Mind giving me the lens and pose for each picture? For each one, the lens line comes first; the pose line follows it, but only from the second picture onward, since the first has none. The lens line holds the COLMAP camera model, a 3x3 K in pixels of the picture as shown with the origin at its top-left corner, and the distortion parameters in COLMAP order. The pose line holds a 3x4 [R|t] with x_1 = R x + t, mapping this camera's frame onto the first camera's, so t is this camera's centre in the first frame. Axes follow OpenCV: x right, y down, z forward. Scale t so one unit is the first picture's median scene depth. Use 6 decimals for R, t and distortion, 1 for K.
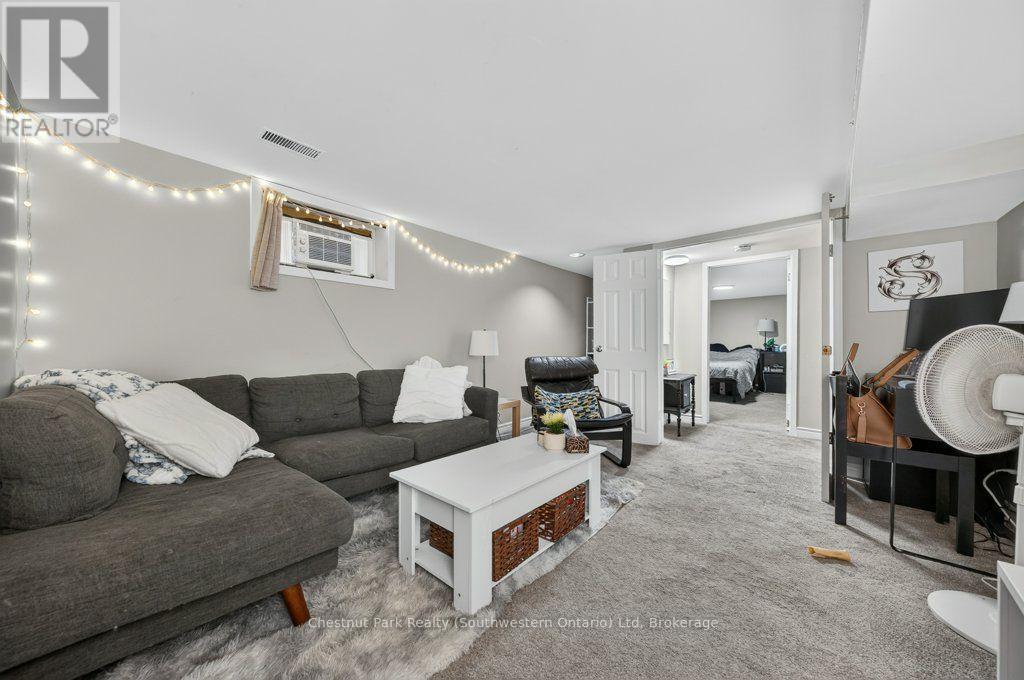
lens RADIAL K [[360.0, 0, 515.7], [0, 360.0, 344.4], [0, 0, 1]] dist [-0.000764, -0.000131]
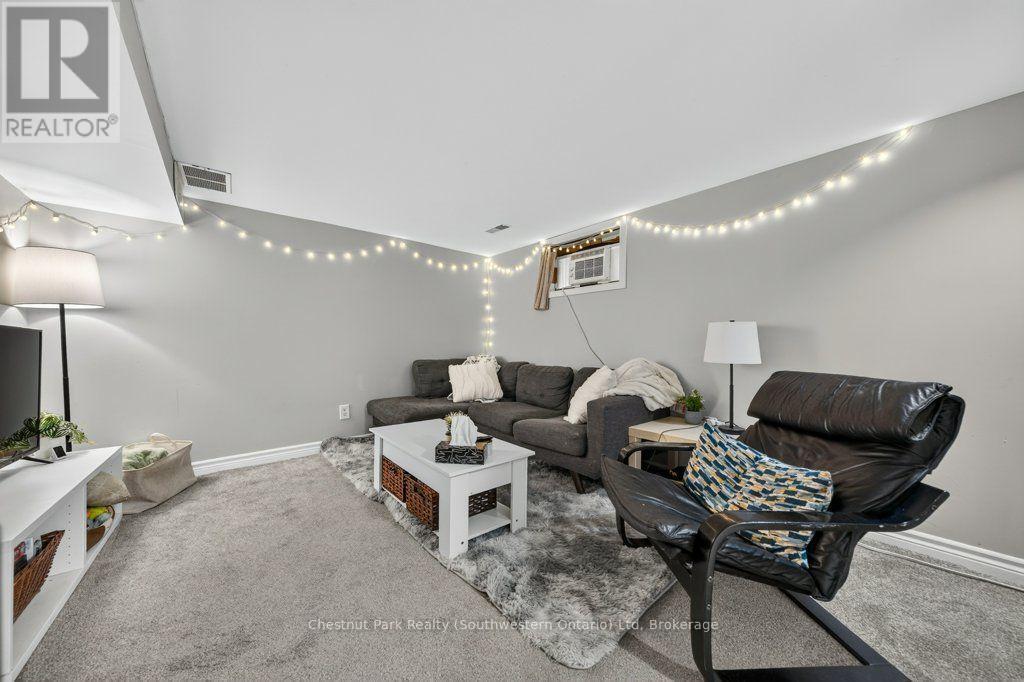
lens RADIAL K [[356.6, 0, 507.2], [0, 356.6, 342.5], [0, 0, 1]] dist [-0.000829, -0.000073]
pose [[-0.172544, -0.006494, -0.984980, 0.706359], [-0.003143, 0.999977, -0.006043, 0.000607], [0.984997, 0.002053, -0.172560, 0.910323]]
